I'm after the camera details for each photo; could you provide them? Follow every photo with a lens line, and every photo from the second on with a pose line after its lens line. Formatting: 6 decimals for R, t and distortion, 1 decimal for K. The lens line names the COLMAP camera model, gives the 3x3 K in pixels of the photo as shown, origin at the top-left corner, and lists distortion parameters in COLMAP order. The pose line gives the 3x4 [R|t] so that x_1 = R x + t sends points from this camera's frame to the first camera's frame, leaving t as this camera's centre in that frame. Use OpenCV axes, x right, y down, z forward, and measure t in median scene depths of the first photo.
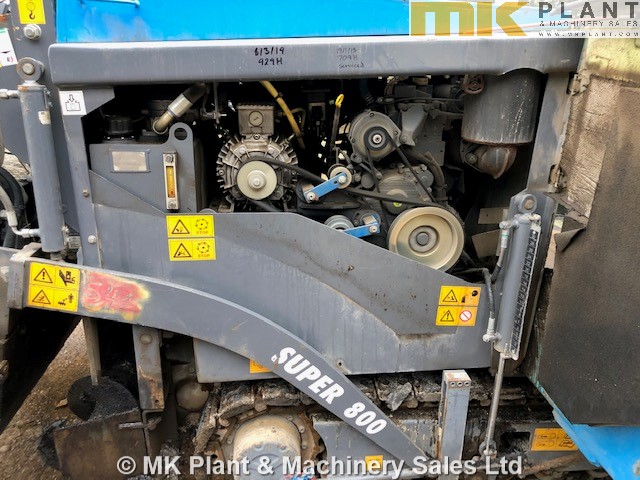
lens RADIAL K [[531.4, 0, 323.3], [0, 531.4, 240.9], [0, 0, 1]] dist [-0.051630, 0.010791]
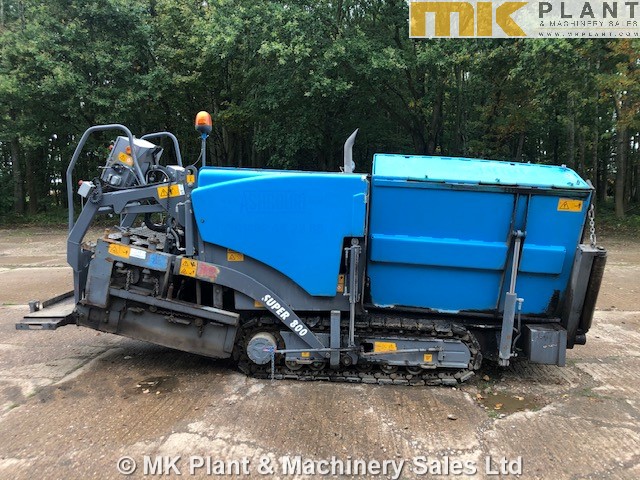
lens RADIAL K [[531.4, 0, 323.3], [0, 531.4, 240.9], [0, 0, 1]] dist [-0.051630, 0.010791]
pose [[0.981734, 0.000697, -0.190260, 0.698824], [-0.040924, 0.977360, -0.207585, 0.467091], [0.185808, 0.211580, 0.959536, -1.536015]]
